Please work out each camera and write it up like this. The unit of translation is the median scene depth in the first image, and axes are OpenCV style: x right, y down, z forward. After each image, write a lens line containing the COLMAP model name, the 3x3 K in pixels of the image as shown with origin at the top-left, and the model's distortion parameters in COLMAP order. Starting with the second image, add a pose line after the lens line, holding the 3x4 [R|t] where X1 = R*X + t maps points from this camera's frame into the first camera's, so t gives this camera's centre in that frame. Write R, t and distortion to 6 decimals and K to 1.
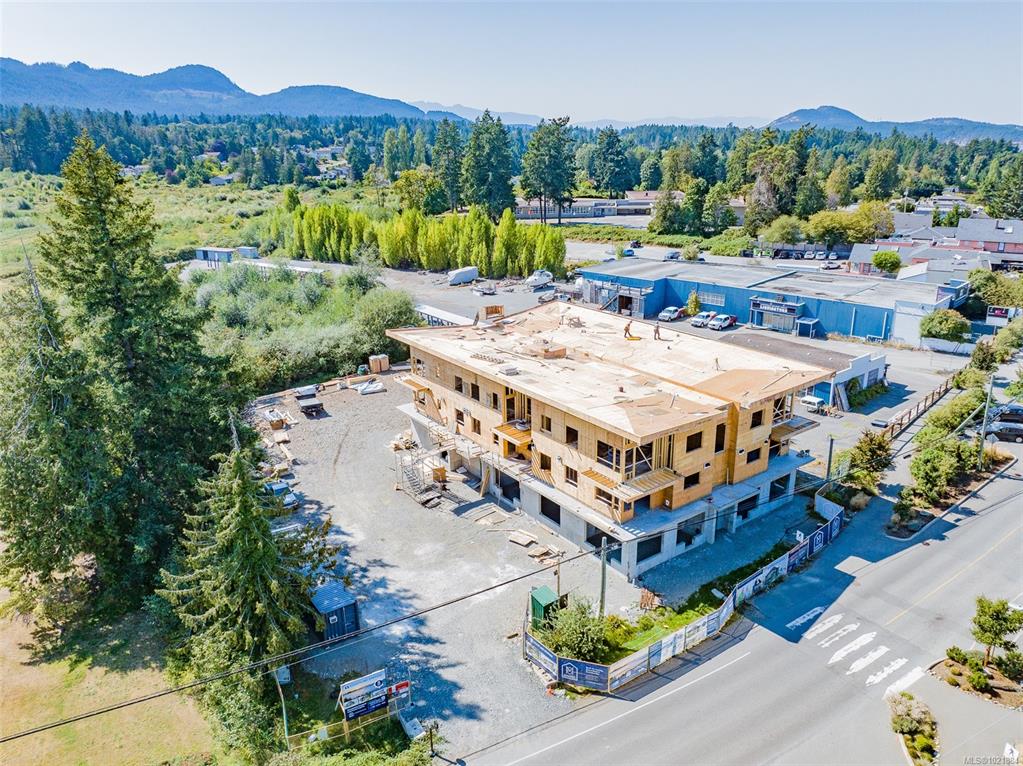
lens RADIAL K [[749.4, 0, 511.5], [0, 749.4, 383.0], [0, 0, 1]] dist [0.000259, -0.134457]
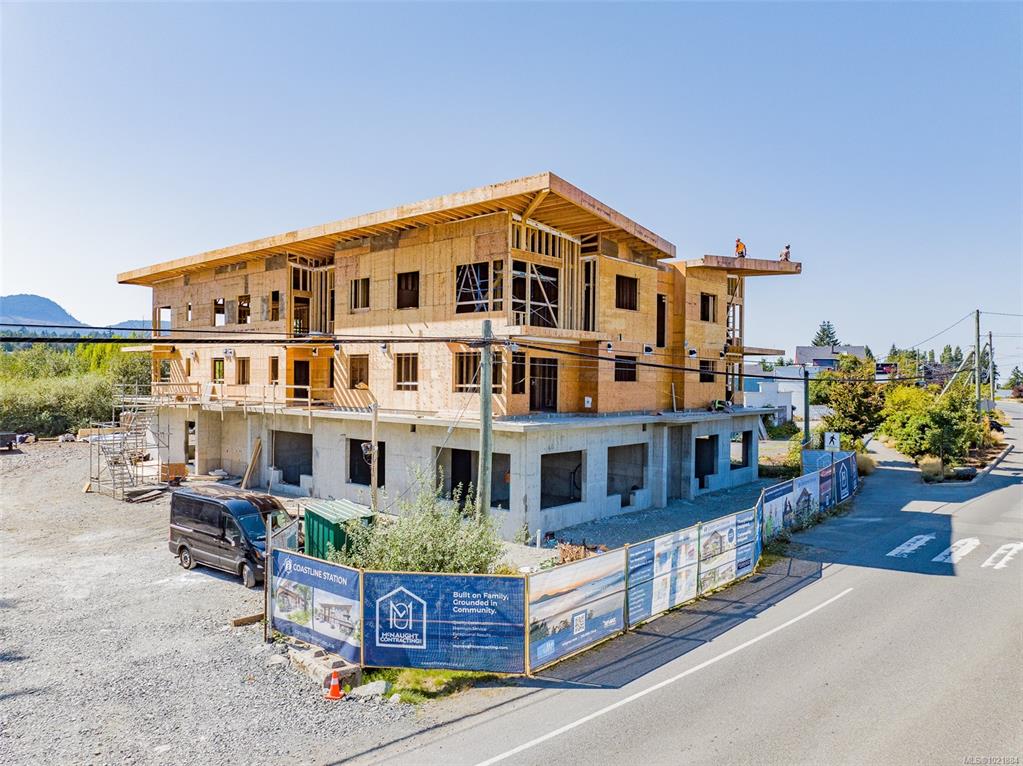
lens RADIAL K [[717.3, 0, 516.9], [0, 717.3, 382.0], [0, 0, 1]] dist [-0.034693, -0.003050]
pose [[0.973934, 0.028640, 0.225016, 0.043920], [0.046566, 0.945626, -0.321906, 0.312020], [-0.222001, 0.323994, 0.919643, 0.544184]]
